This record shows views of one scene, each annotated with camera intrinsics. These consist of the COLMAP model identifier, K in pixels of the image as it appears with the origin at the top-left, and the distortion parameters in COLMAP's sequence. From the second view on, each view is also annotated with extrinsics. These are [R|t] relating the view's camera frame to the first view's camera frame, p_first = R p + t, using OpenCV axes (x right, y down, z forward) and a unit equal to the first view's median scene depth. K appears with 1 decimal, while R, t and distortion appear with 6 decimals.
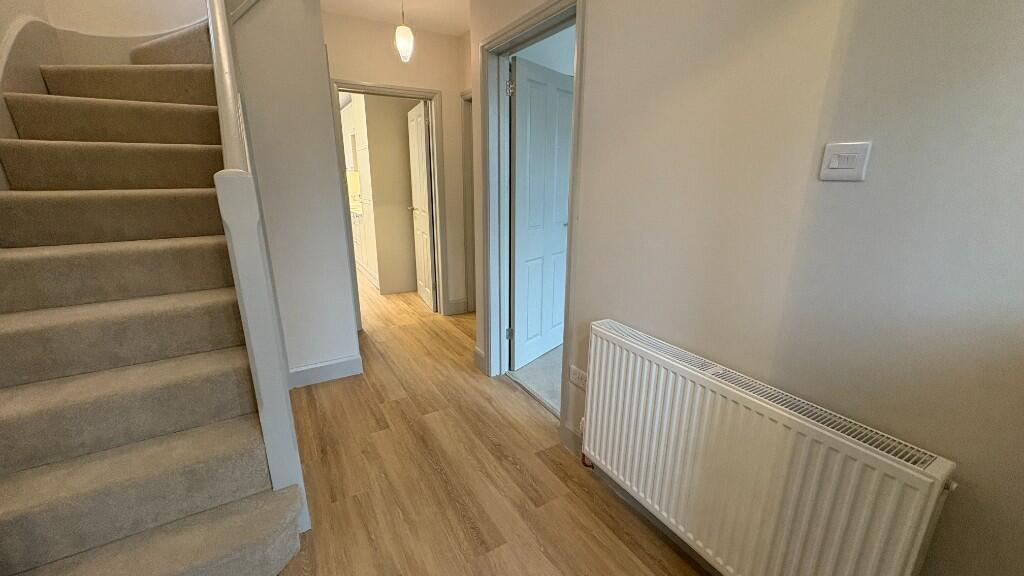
lens RADIAL K [[402.7, 0, 507.6], [0, 402.7, 288.3], [0, 0, 1]] dist [-0.004022, -0.000148]
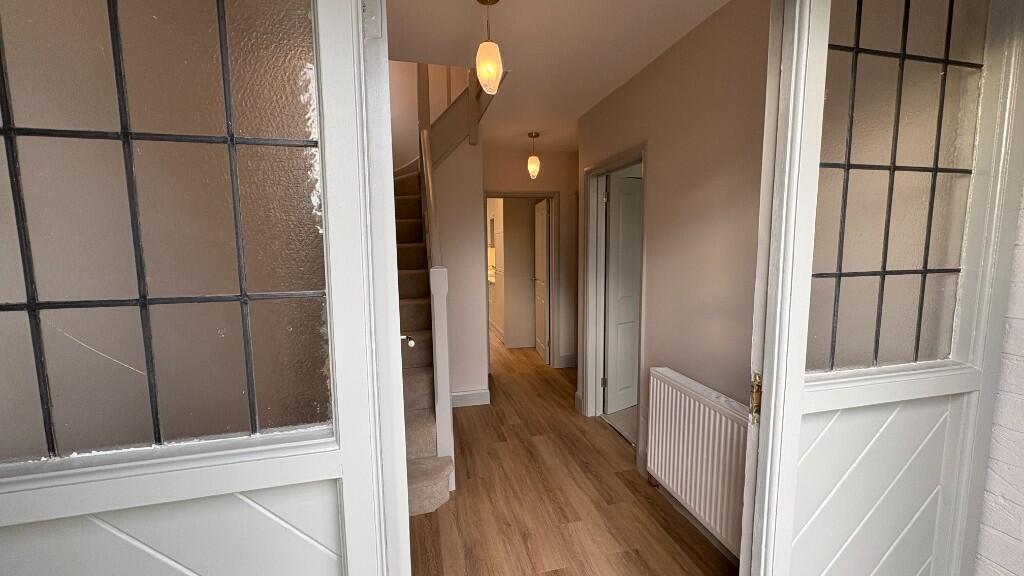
lens RADIAL K [[402.7, 0, 509.0], [0, 402.7, 288.1], [0, 0, 1]] dist [-0.004022, -0.000148]
pose [[0.955838, 0.015764, -0.293470, 0.104302], [-0.062515, 0.986614, -0.150616, 0.037709], [0.287167, 0.162311, 0.944029, -0.368625]]
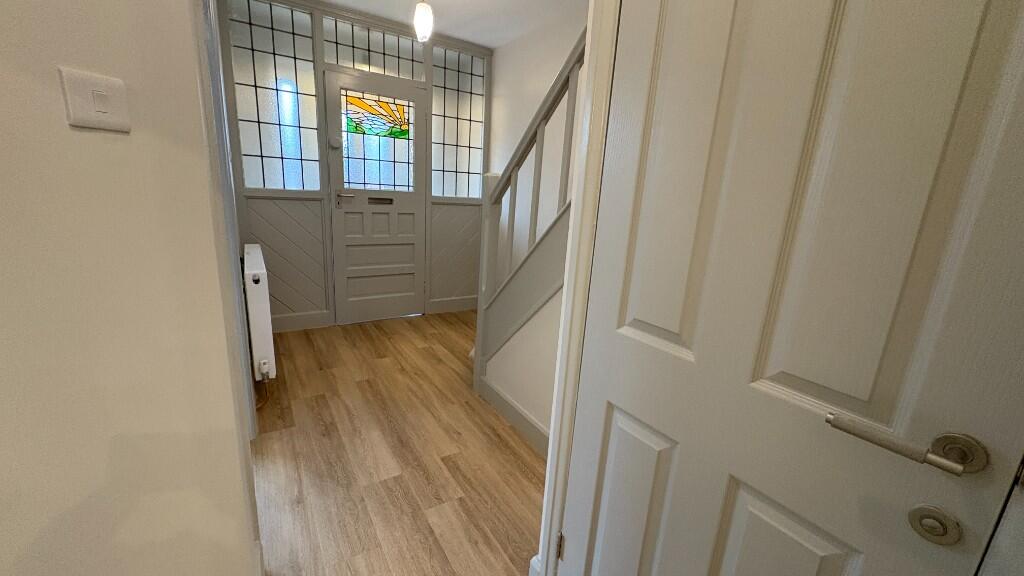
lens RADIAL K [[402.7, 0, 511.7], [0, 402.7, 288.9], [0, 0, 1]] dist [-0.004022, -0.000148]
pose [[-0.996876, -0.056262, -0.055439, -0.376246], [-0.076354, 0.866112, 0.493983, -0.414609], [0.020224, 0.496673, -0.867702, 1.570503]]
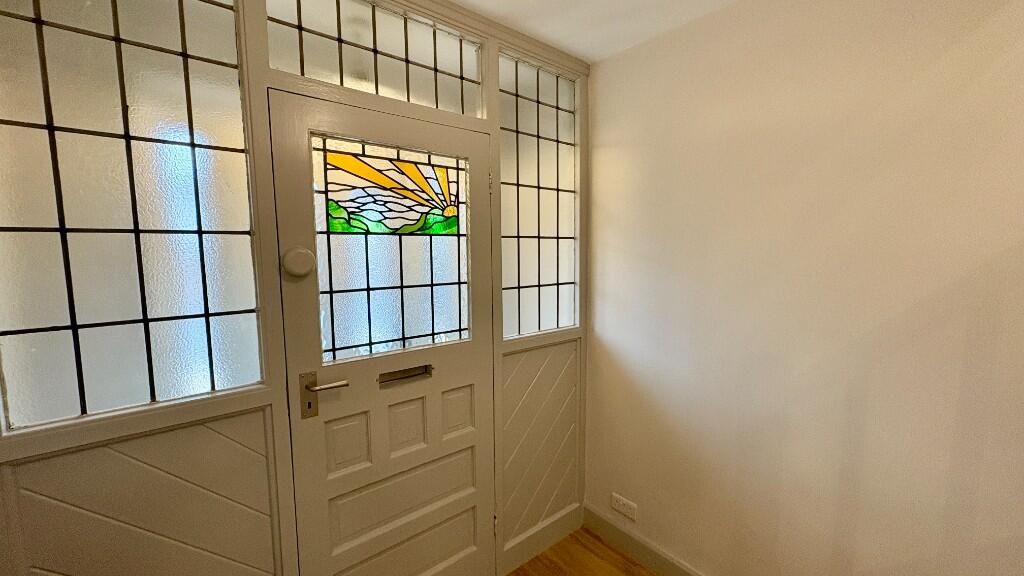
lens RADIAL K [[402.7, 0, 504.9], [0, 402.7, 288.3], [0, 0, 1]] dist [-0.004022, -0.000148]
pose [[-0.992318, 0.016965, -0.122544, -0.022166], [-0.027276, 0.936174, 0.350477, -0.284600], [0.120668, 0.351127, -0.928520, 0.641011]]
